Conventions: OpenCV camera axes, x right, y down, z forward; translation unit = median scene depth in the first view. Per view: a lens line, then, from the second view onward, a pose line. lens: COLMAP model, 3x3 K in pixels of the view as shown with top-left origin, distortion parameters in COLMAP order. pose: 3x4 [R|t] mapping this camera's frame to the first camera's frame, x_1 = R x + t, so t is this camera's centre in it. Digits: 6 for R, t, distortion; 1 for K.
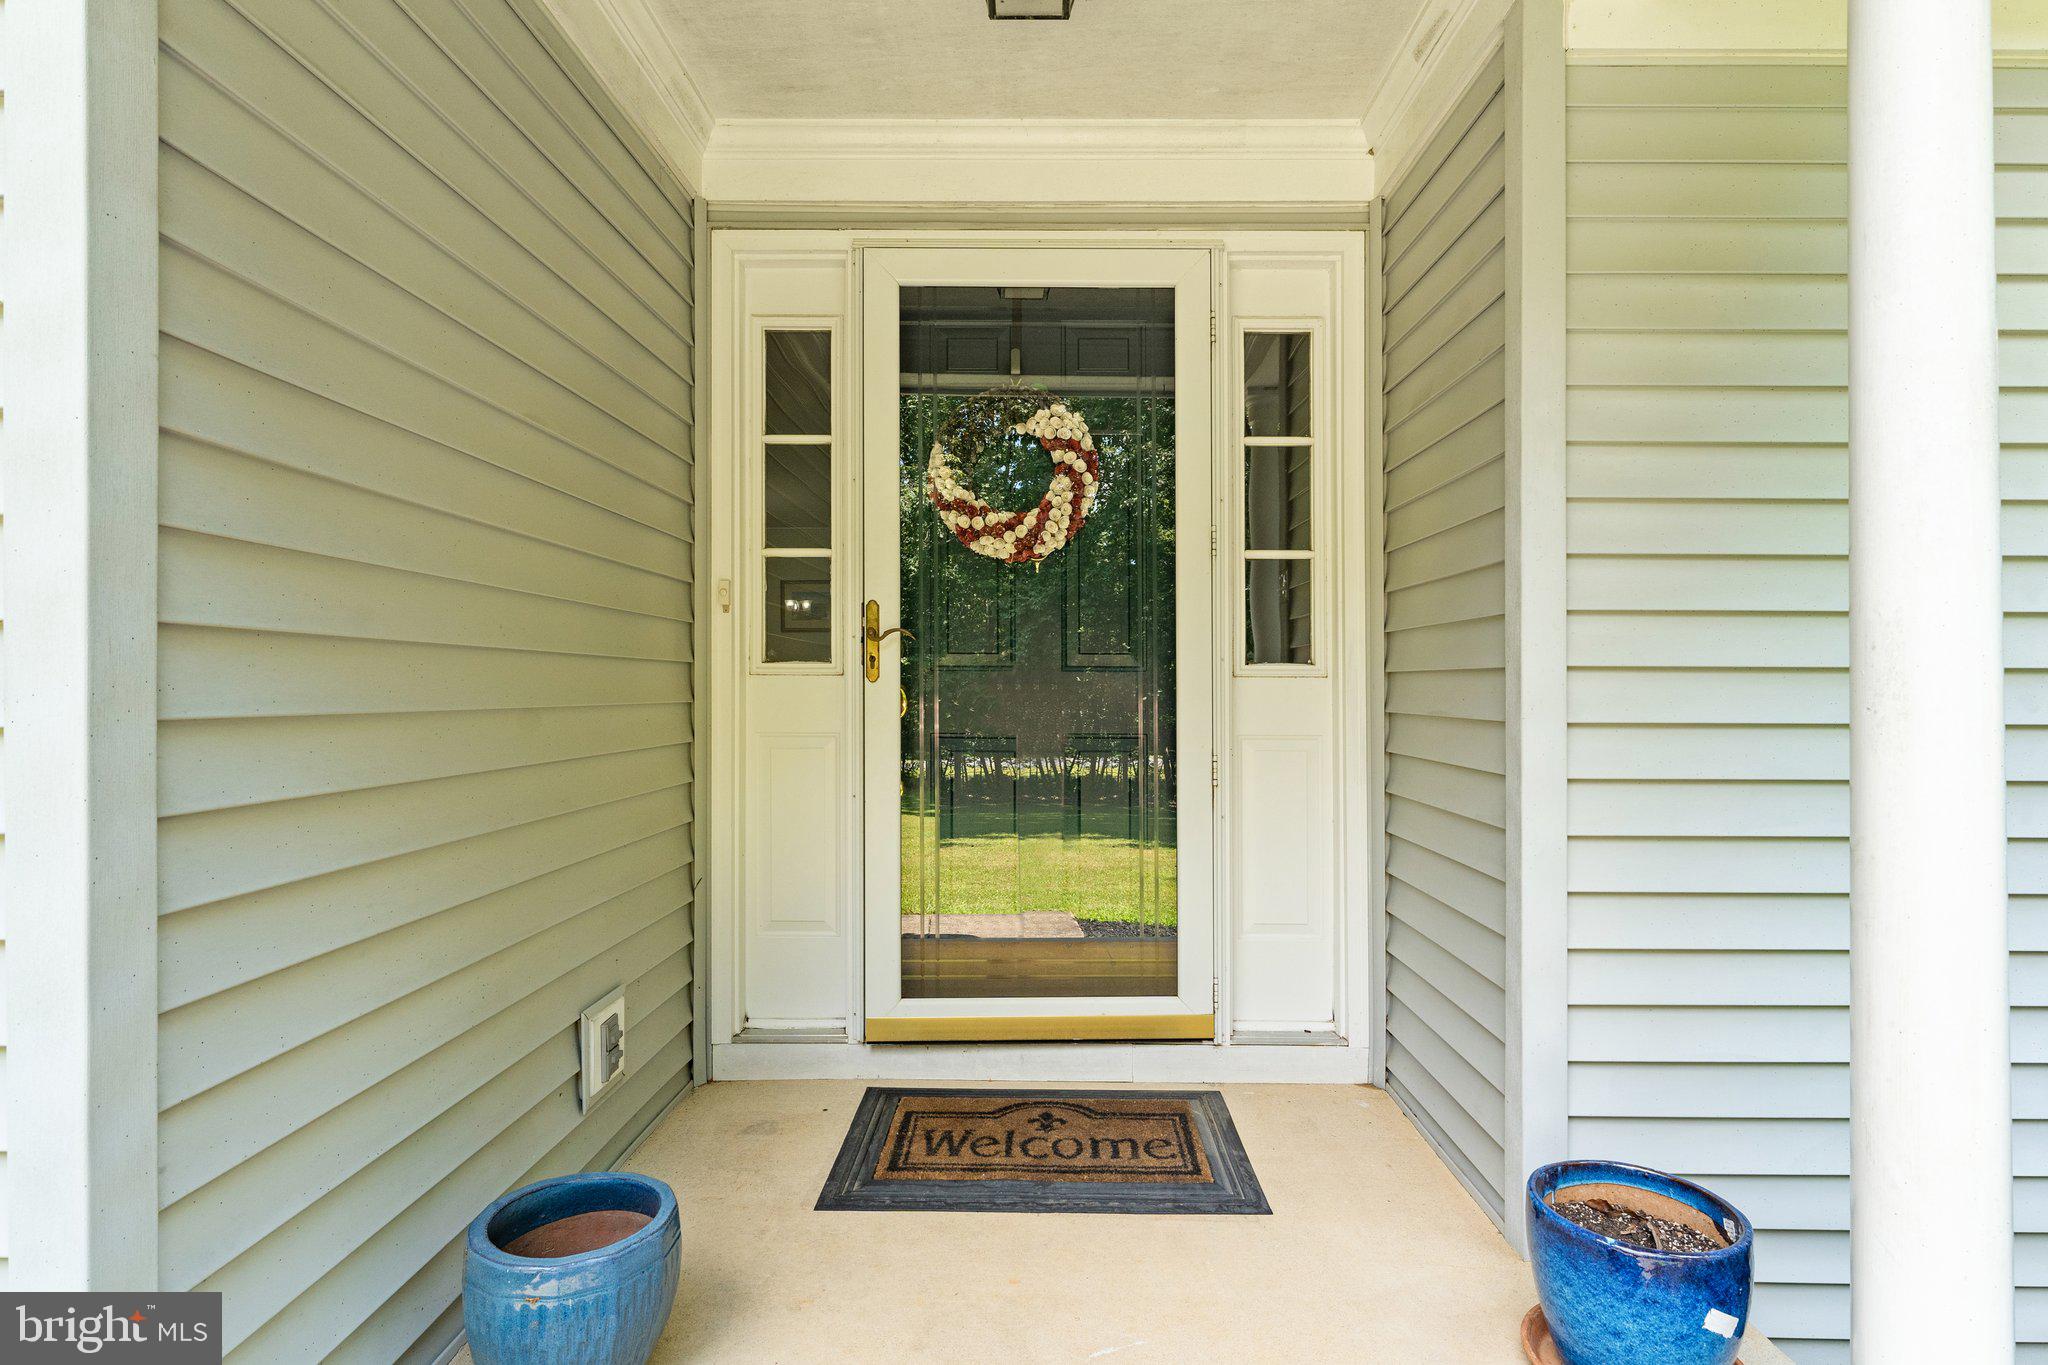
lens RADIAL K [[1052.6, 0, 1055.5], [0, 1052.6, 651.6], [0, 0, 1]] dist [-0.002791, -0.000908]
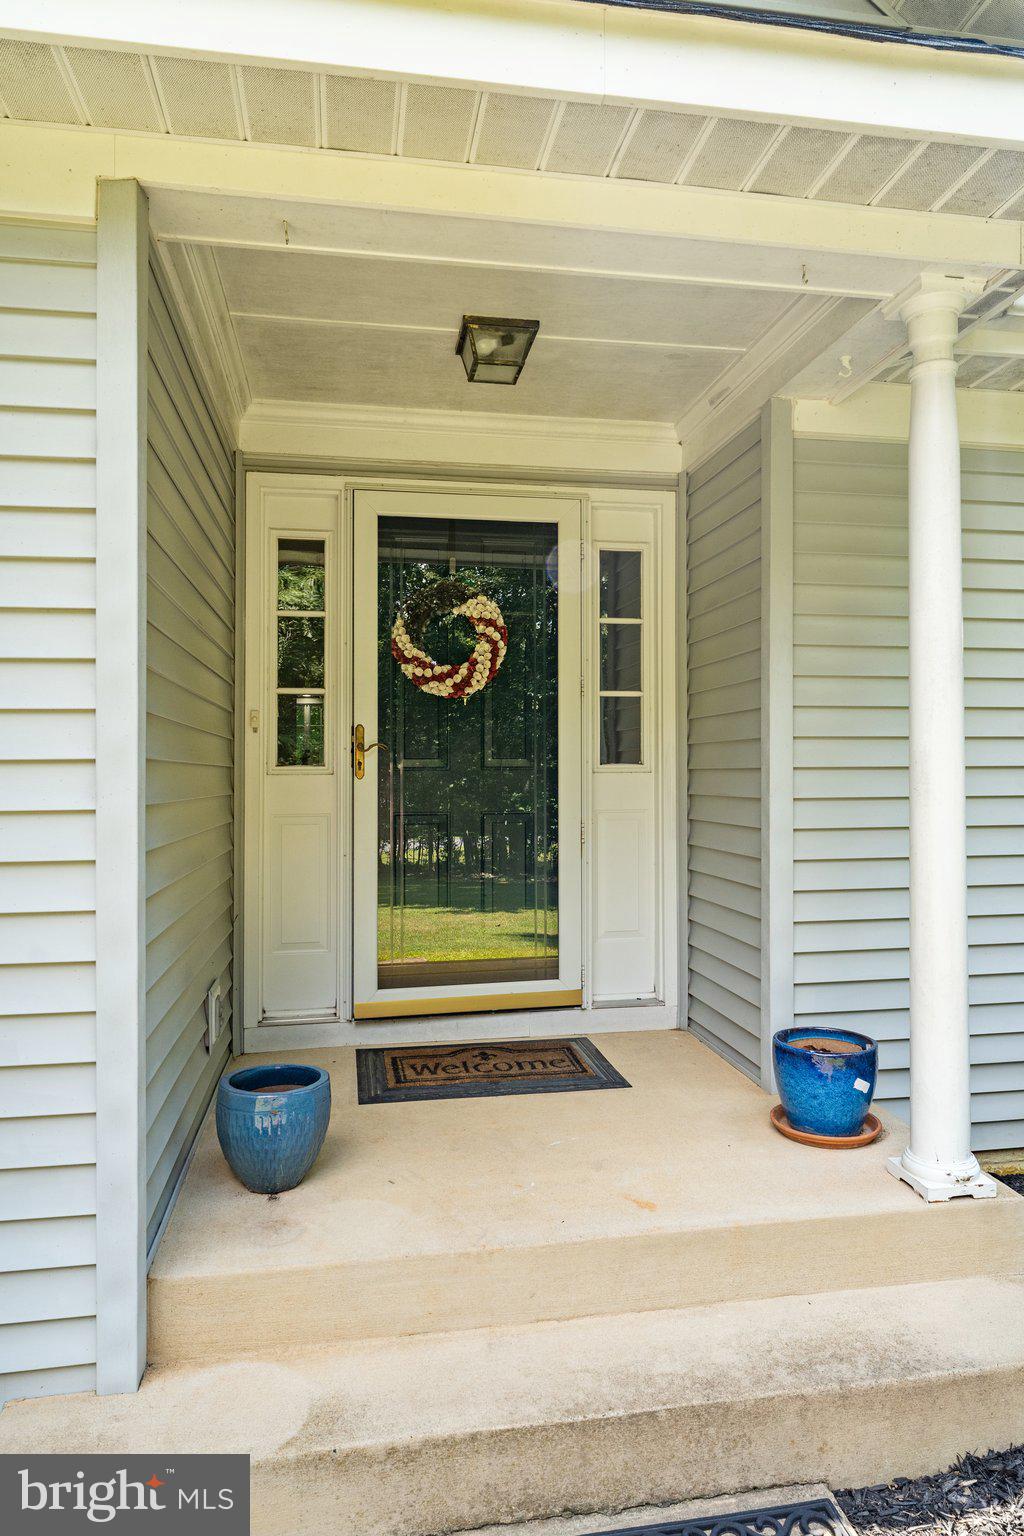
lens RADIAL K [[963.4, 0, 512.0], [0, 963.4, 768.0], [0, 0, 1]] dist [-0.002535, -0.001119]
pose [[0.987053, -0.009915, 0.160087, -0.180974], [0.005905, 0.999657, 0.025505, -0.020609], [-0.160285, -0.024230, 0.986773, -0.392391]]
